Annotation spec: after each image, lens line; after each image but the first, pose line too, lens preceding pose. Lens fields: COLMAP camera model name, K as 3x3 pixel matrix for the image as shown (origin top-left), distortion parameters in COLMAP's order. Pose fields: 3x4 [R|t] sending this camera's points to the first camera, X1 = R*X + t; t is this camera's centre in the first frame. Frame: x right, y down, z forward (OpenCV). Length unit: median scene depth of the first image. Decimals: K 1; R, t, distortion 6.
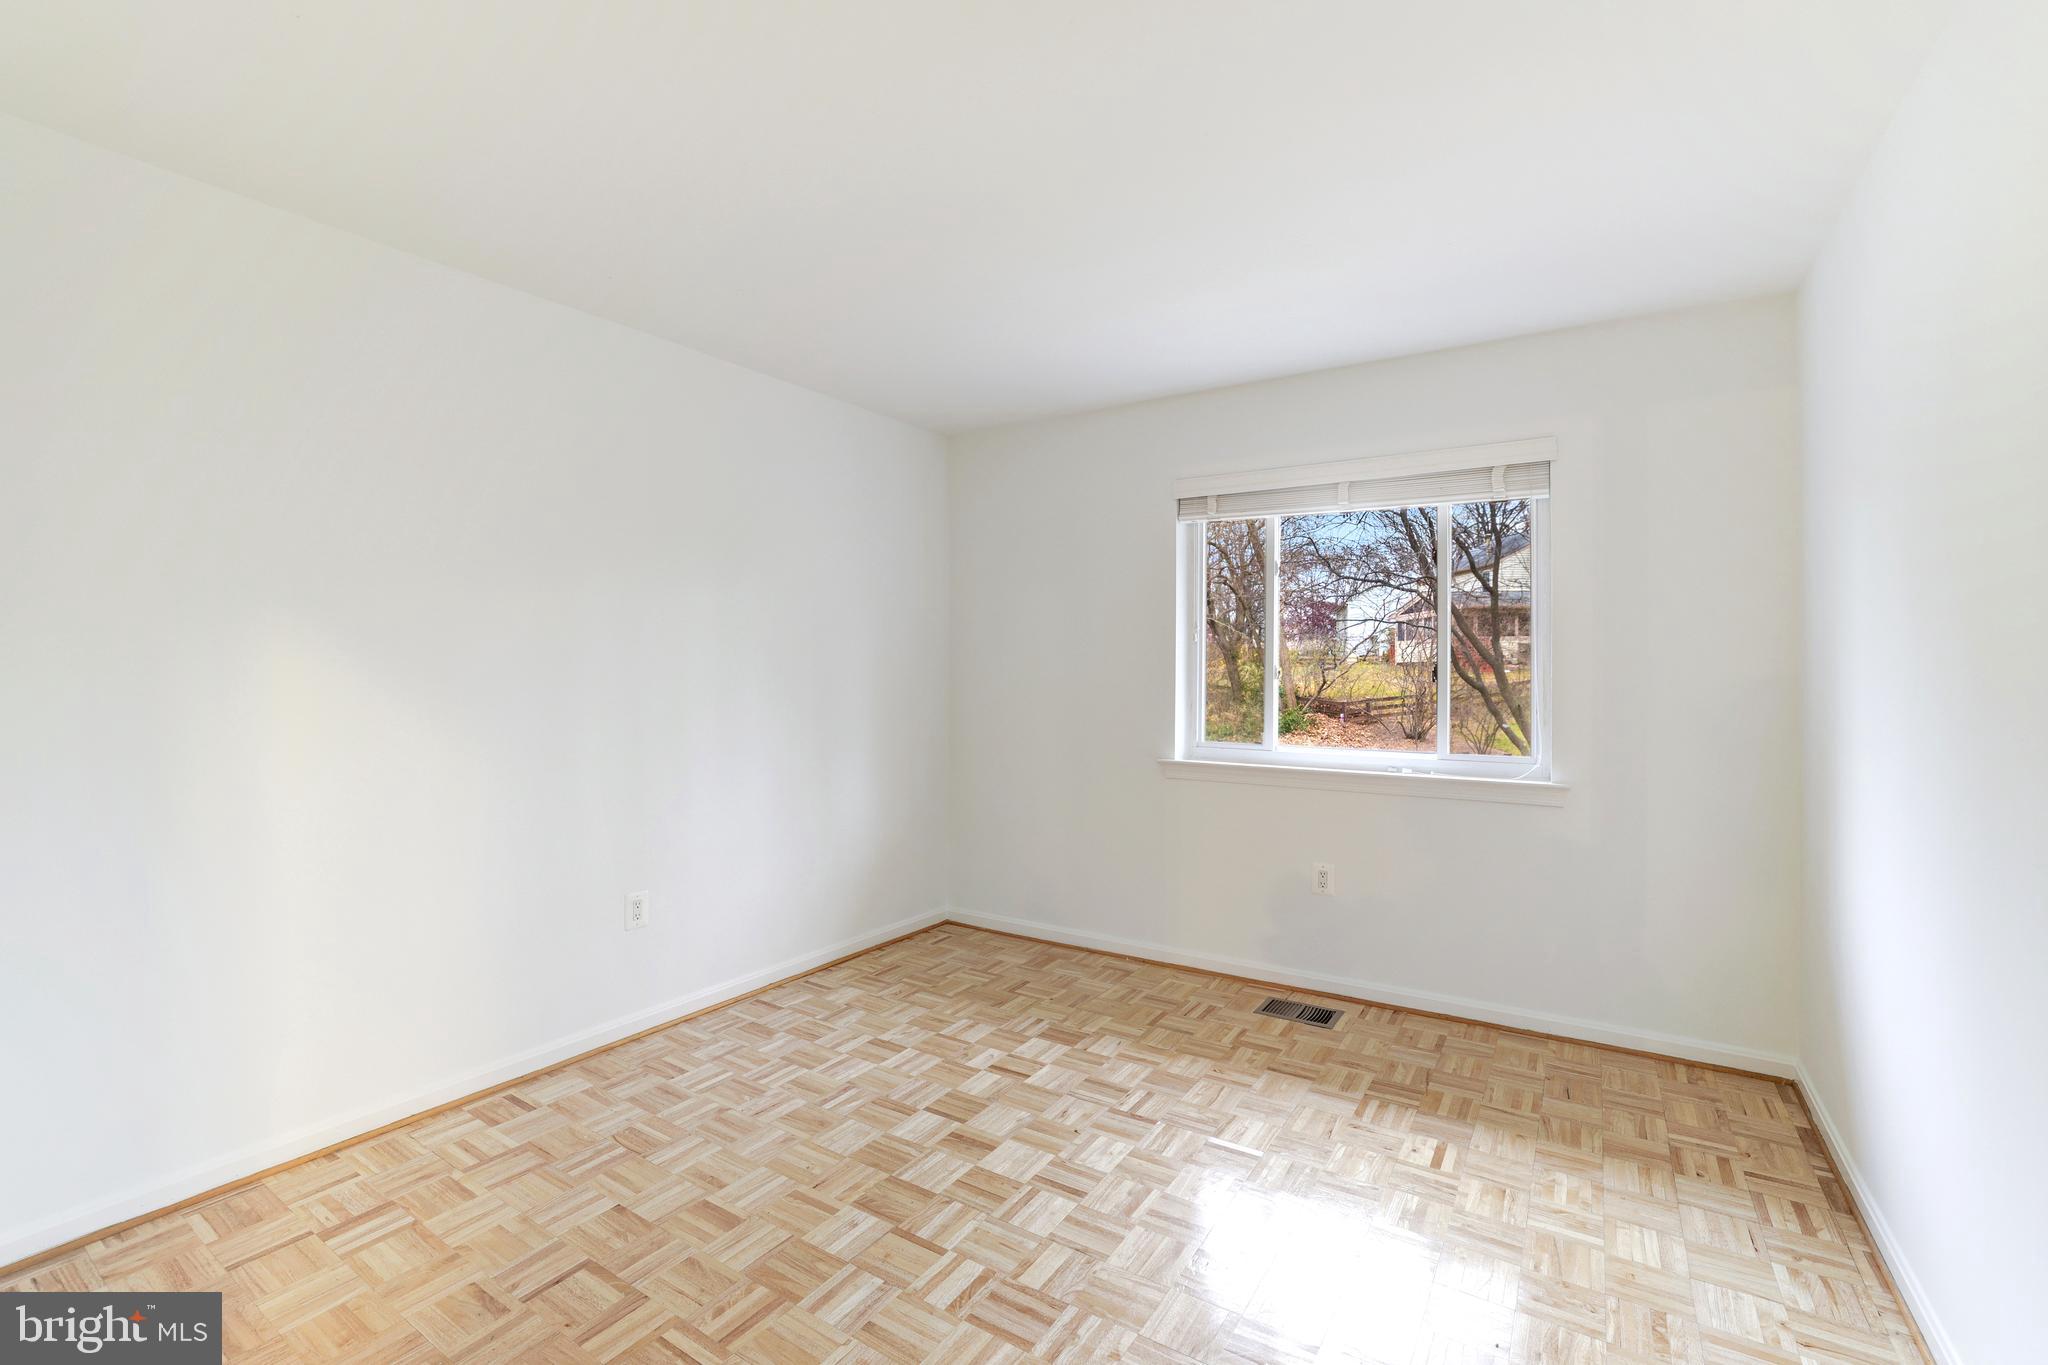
lens RADIAL K [[872.3, 0, 1017.4], [0, 872.3, 661.5], [0, 0, 1]] dist [-0.027891, 0.005997]
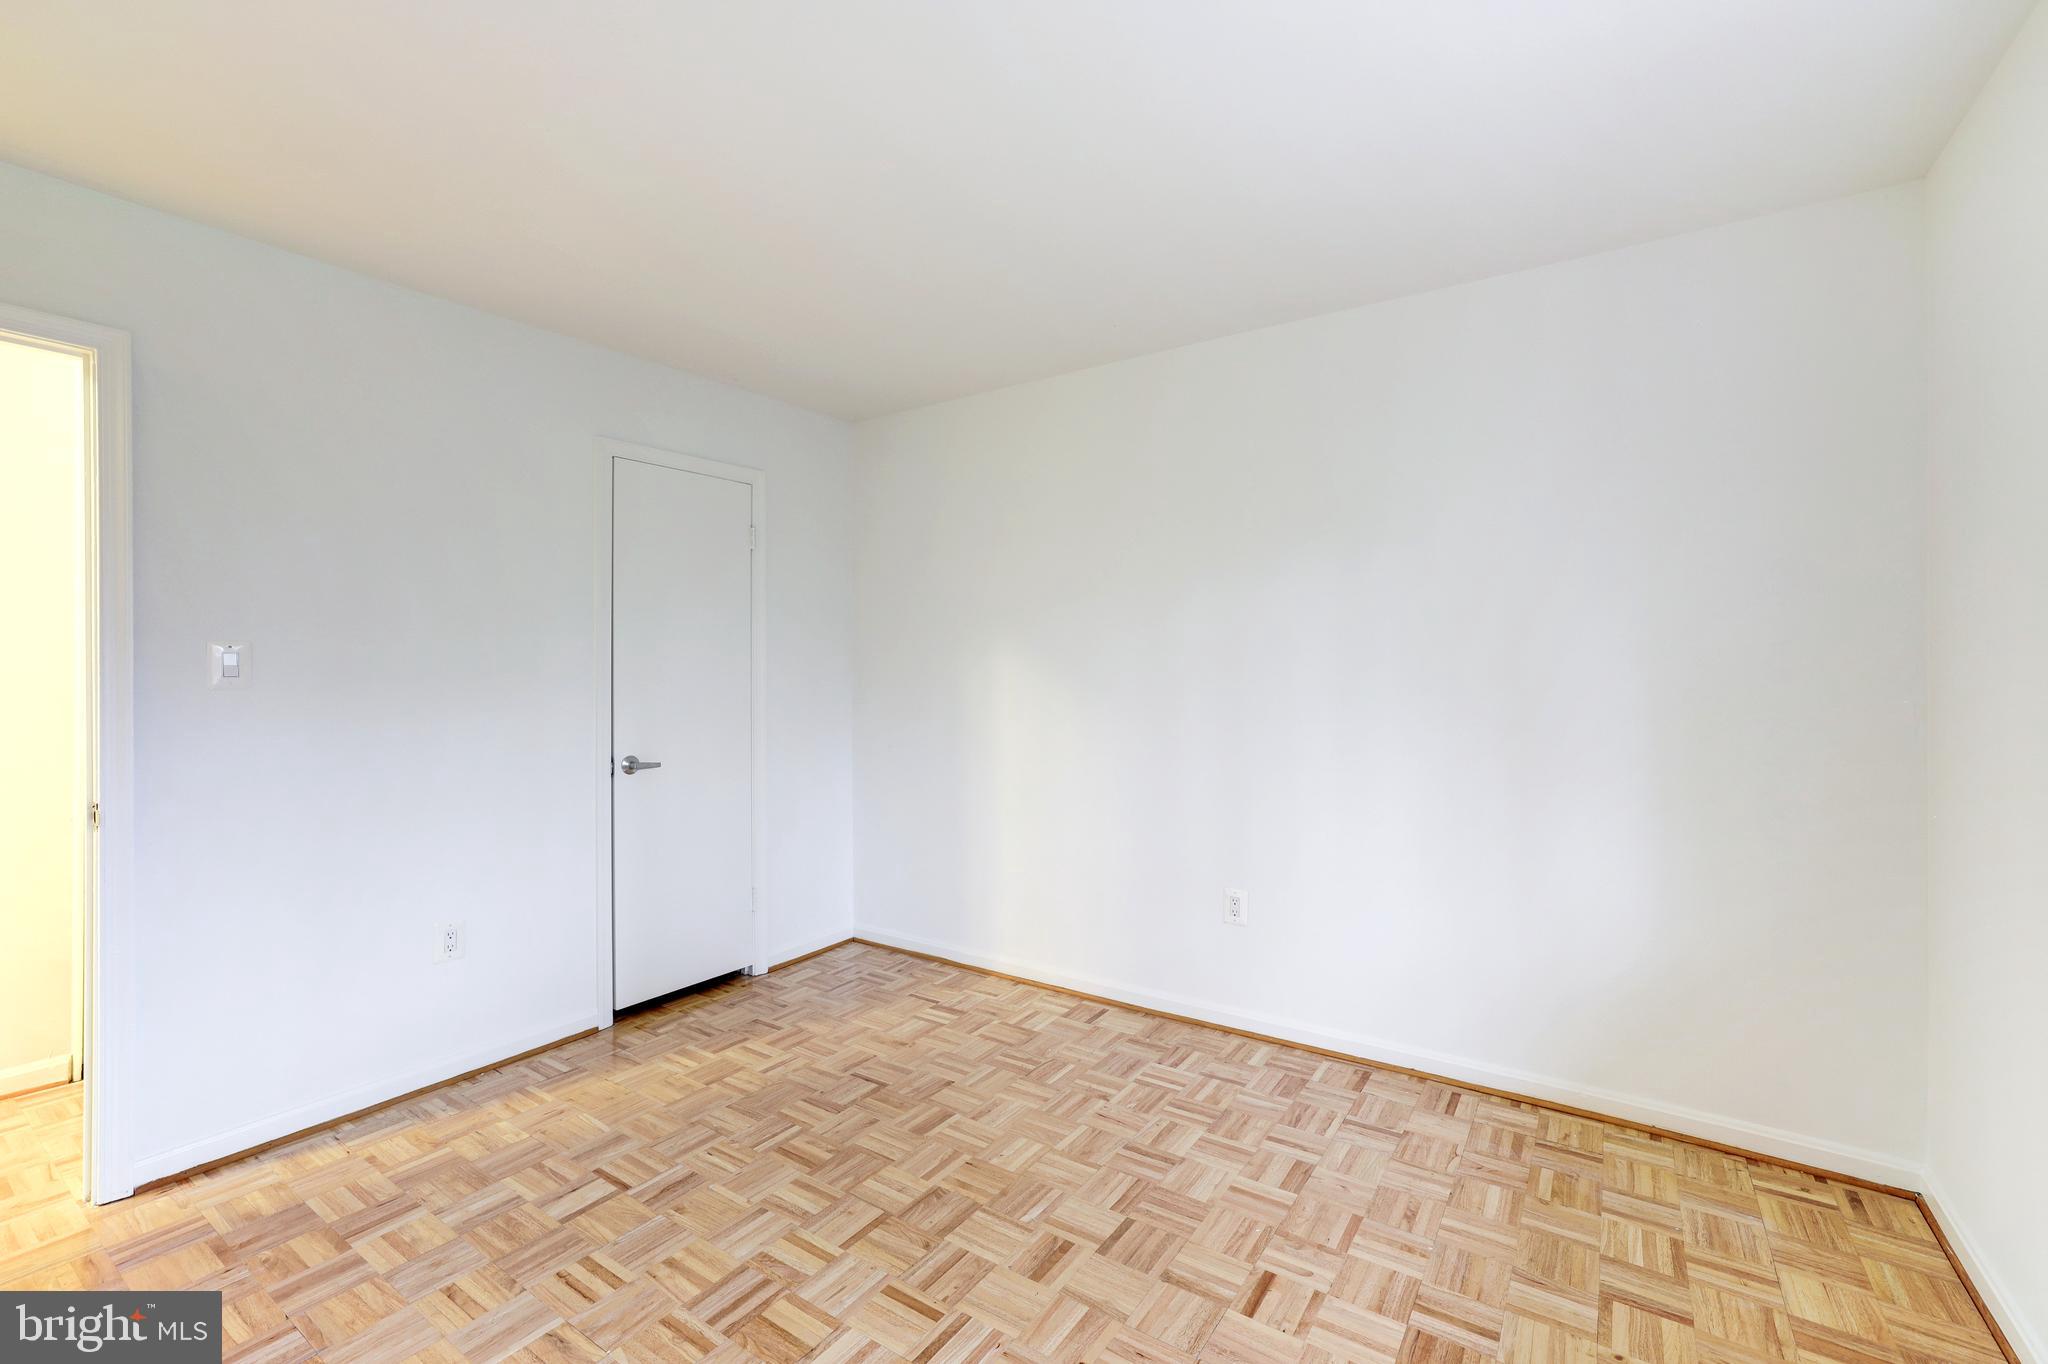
lens RADIAL K [[872.3, 0, 1028.1], [0, 872.3, 680.0], [0, 0, 1]] dist [-0.027891, 0.005997]
pose [[-0.004964, 0.006157, -0.999969, 0.642654], [0.008608, 0.999944, 0.006114, 0.018519], [0.999951, -0.008578, -0.005016, 0.869476]]
